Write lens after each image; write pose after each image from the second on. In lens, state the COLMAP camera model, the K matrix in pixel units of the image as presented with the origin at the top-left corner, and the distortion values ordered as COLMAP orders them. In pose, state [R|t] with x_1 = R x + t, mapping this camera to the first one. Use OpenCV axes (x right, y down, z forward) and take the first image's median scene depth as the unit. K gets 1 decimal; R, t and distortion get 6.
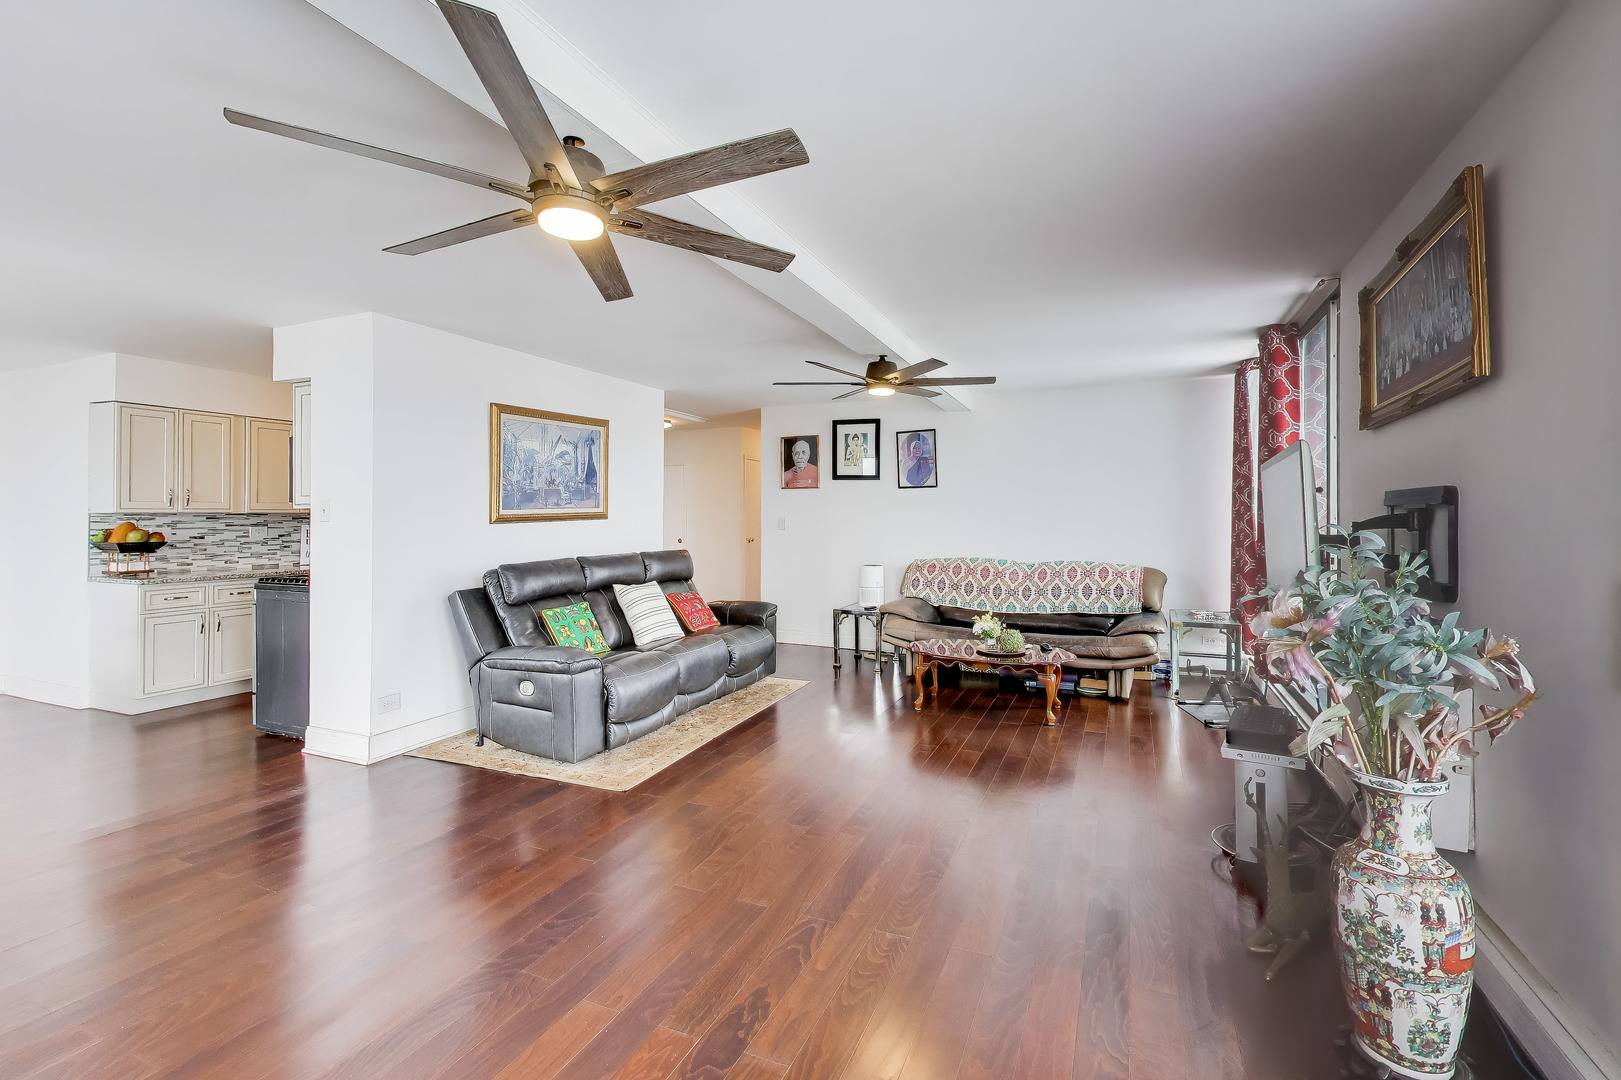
lens RADIAL K [[696.1, 0, 842.2], [0, 696.1, 506.2], [0, 0, 1]] dist [-0.000169, -0.000505]
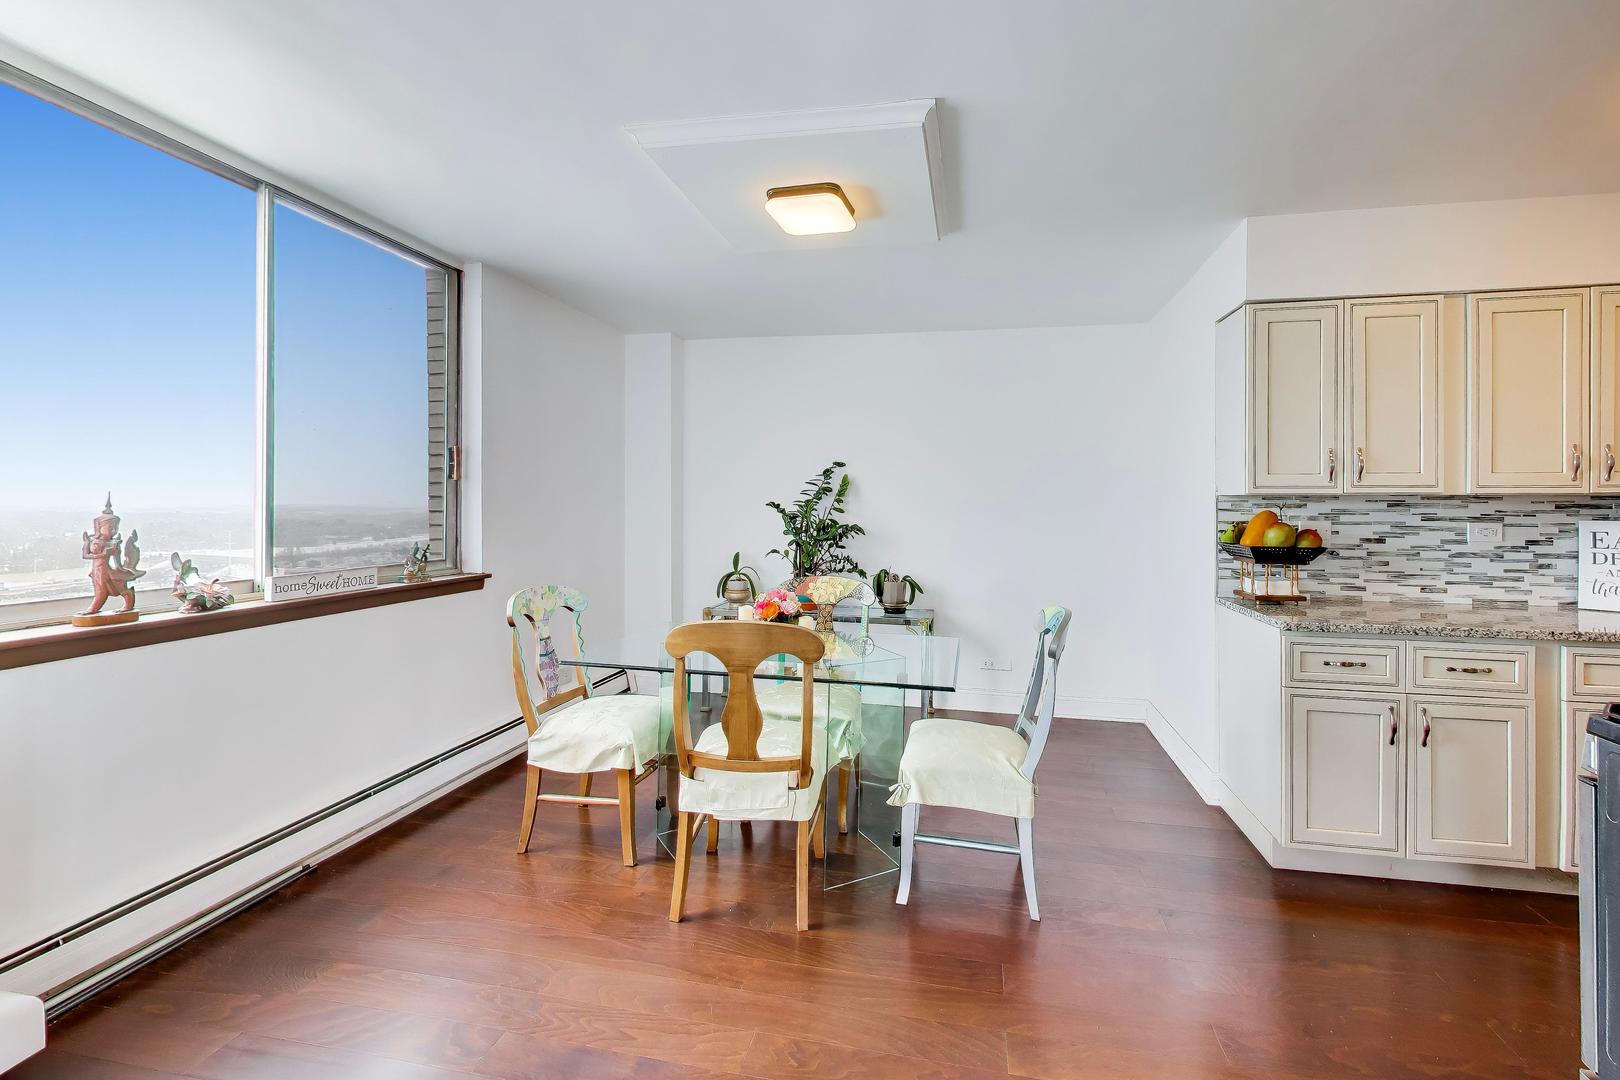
lens RADIAL K [[695.7, 0, 841.7], [0, 695.7, 506.2], [0, 0, 1]] dist [-0.000169, -0.000505]
pose [[0.204348, 0.001578, -0.978897, -0.509760], [0.008791, 0.999955, 0.003447, 0.013599], [0.978859, -0.009310, 0.204325, 0.512588]]
